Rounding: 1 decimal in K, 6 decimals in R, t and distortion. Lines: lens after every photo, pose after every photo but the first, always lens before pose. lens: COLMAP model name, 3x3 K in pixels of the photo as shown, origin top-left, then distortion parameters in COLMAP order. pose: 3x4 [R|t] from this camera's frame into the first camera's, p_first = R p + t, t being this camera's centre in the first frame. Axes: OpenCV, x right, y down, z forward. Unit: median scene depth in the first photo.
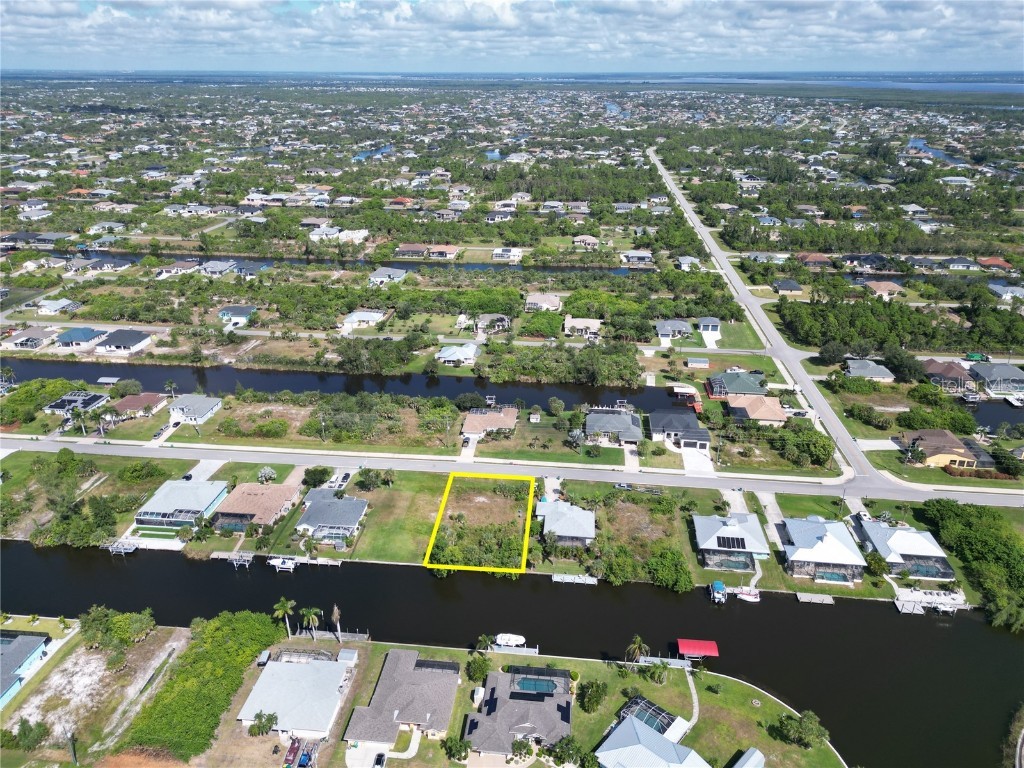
lens RADIAL K [[714.9, 0, 508.4], [0, 714.9, 382.4], [0, 0, 1]] dist [0.074303, -0.072174]
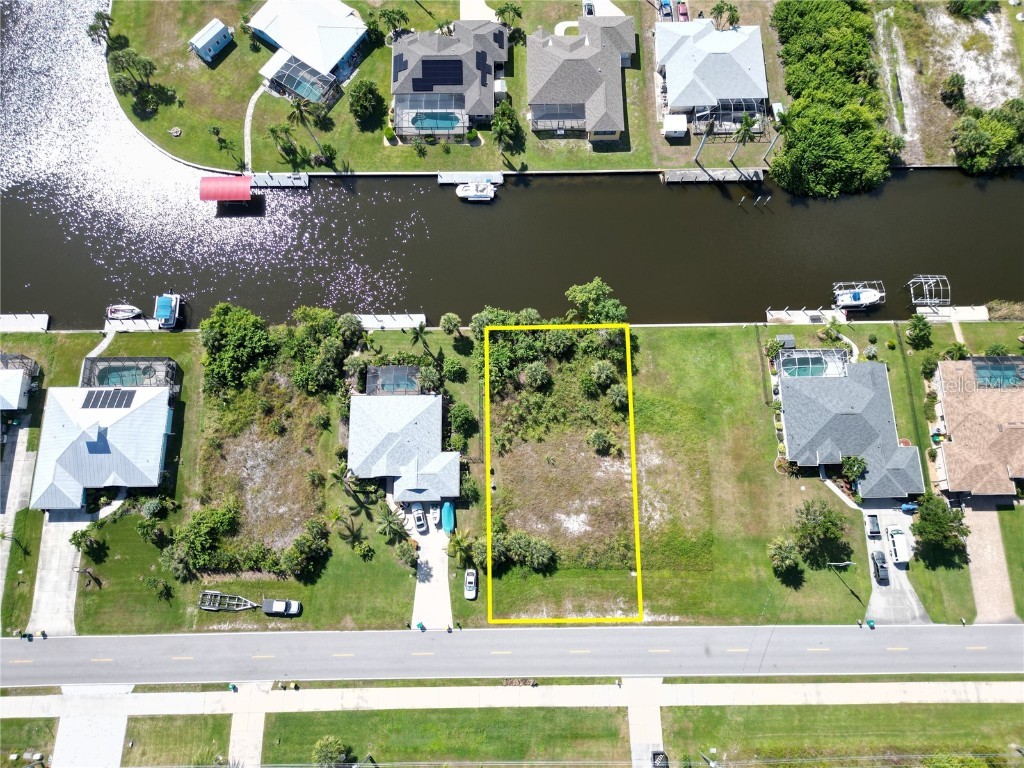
lens RADIAL K [[717.9, 0, 507.8], [0, 717.9, 381.2], [0, 0, 1]] dist [0.074488, -0.075642]
pose [[-0.992624, 0.115689, -0.036232, 0.013167], [-0.052305, -0.139073, 0.988900, -0.278458], [0.109366, 0.983501, 0.144098, 0.729187]]
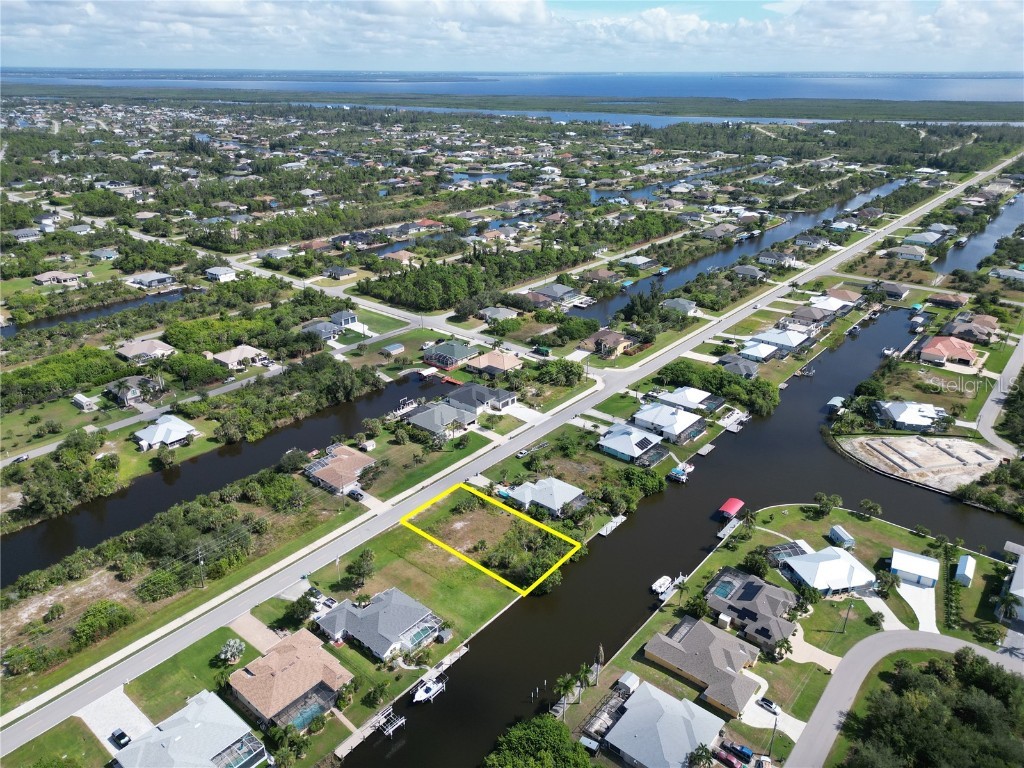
lens RADIAL K [[714.9, 0, 508.4], [0, 714.9, 382.4], [0, 0, 1]] dist [0.074303, -0.072174]
pose [[0.554563, -0.331593, 0.763221, -0.581343], [0.328940, 0.929830, 0.164968, -0.127224], [-0.764368, 0.159569, 0.624723, 0.294508]]
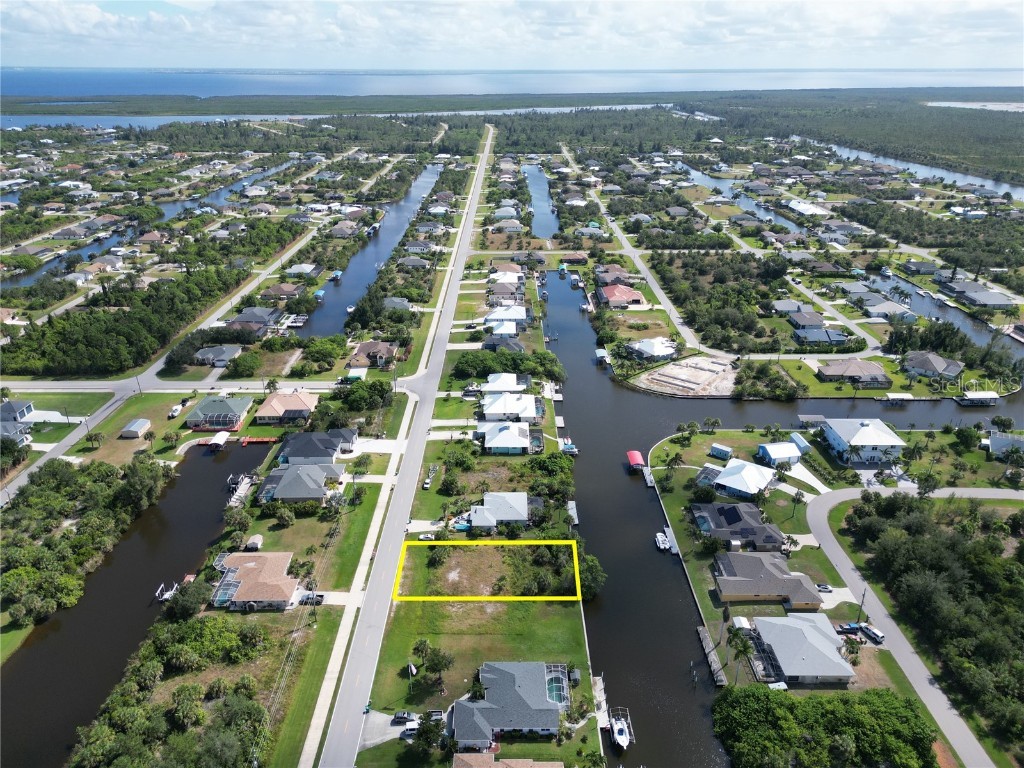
lens RADIAL K [[714.9, 0, 508.4], [0, 714.9, 382.4], [0, 0, 1]] dist [0.074303, -0.072174]
pose [[-0.109779, -0.400112, 0.909868, -0.640268], [0.395379, 0.822283, 0.409300, -0.303958], [-0.911934, 0.404675, 0.067927, 0.699543]]
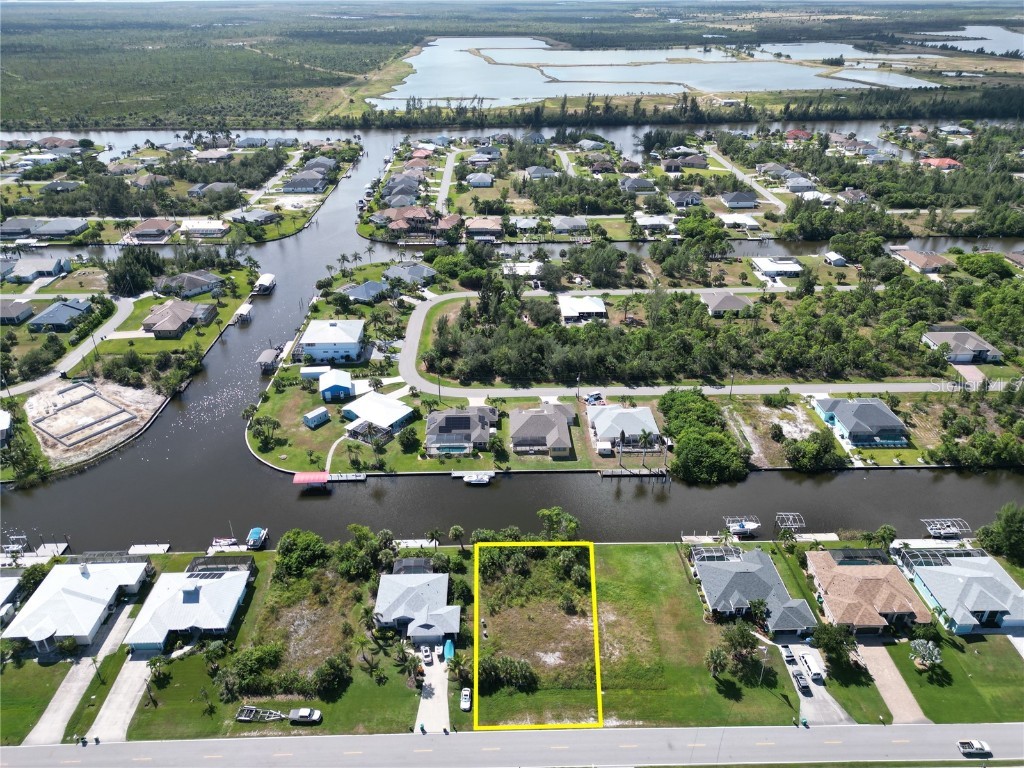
lens RADIAL K [[714.9, 0, 508.4], [0, 714.9, 382.4], [0, 0, 1]] dist [0.074303, -0.072174]
pose [[-0.991219, 0.064133, -0.115636, 0.048813], [-0.051931, 0.615441, 0.786471, -0.415235], [0.121606, 0.785570, -0.606706, 1.048168]]
